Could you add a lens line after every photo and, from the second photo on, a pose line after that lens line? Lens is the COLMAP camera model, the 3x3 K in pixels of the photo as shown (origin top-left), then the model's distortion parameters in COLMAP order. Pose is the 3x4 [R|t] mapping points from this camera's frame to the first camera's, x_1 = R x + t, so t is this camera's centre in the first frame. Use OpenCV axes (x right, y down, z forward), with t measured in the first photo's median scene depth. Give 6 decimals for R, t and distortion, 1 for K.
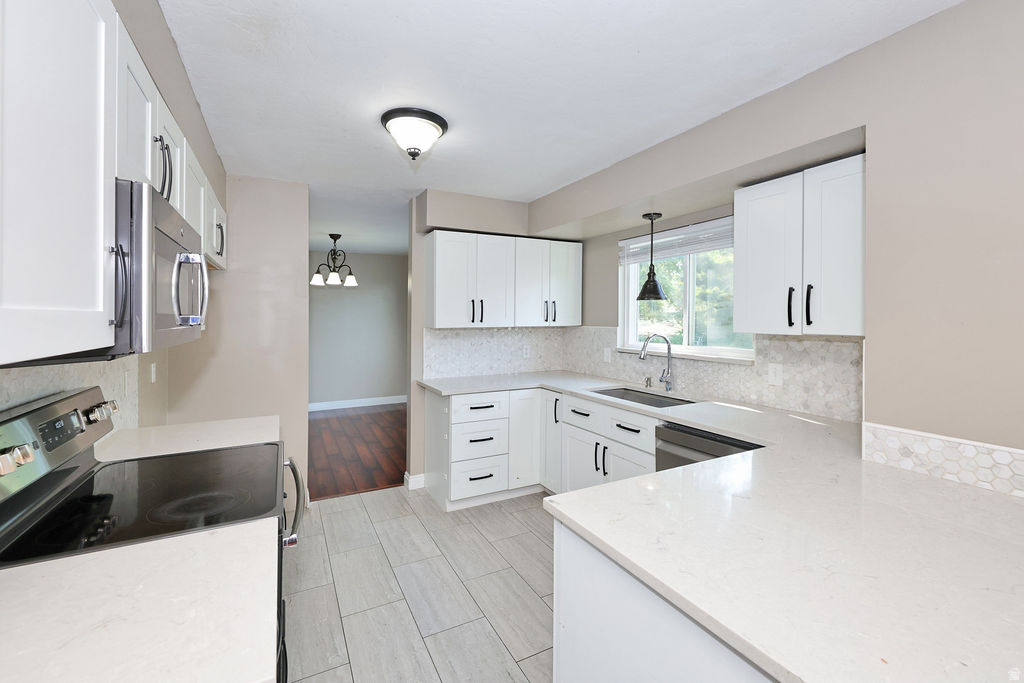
lens RADIAL K [[441.9, 0, 508.8], [0, 441.9, 313.3], [0, 0, 1]] dist [0.001045, 0.000199]
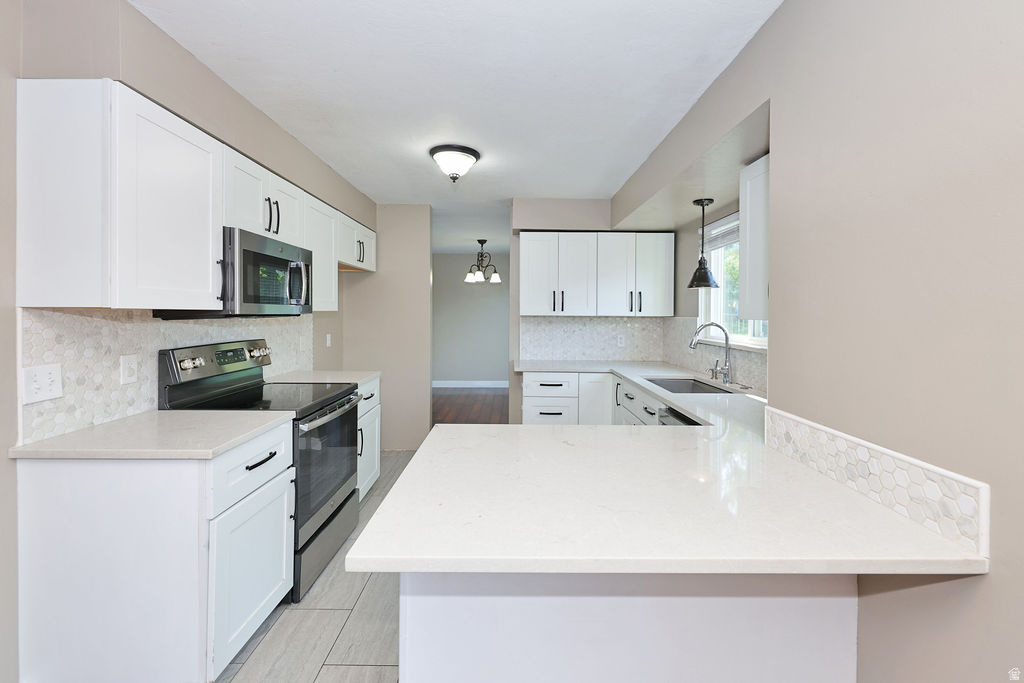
lens RADIAL K [[443.8, 0, 513.9], [0, 443.8, 307.6], [0, 0, 1]] dist [0.000554, -0.000015]
pose [[0.887067, 0.003701, -0.461626, 0.350774], [-0.006763, 0.999965, -0.004981, 0.018150], [0.461592, 0.007540, 0.887061, -0.053395]]
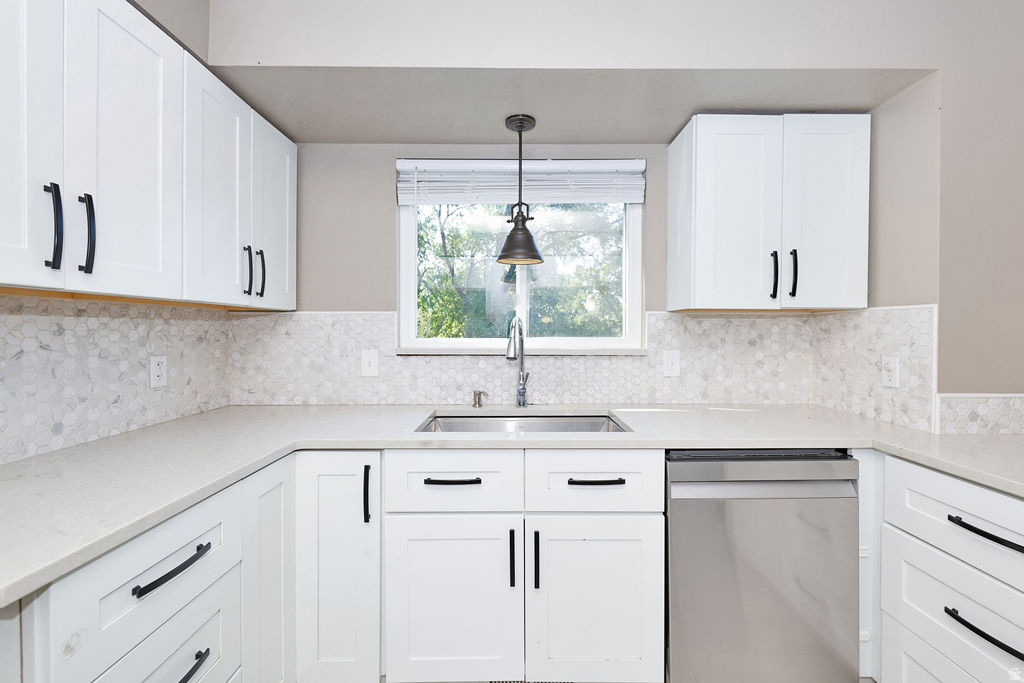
lens RADIAL K [[436.6, 0, 512.0], [0, 436.6, 341.5], [0, 0, 1]] dist [-0.003096, -0.000367]
pose [[0.458333, -0.018215, 0.888594, -0.188725], [-0.008700, 0.999650, 0.024979, 0.055976], [-0.888738, -0.019180, 0.458014, 0.635575]]
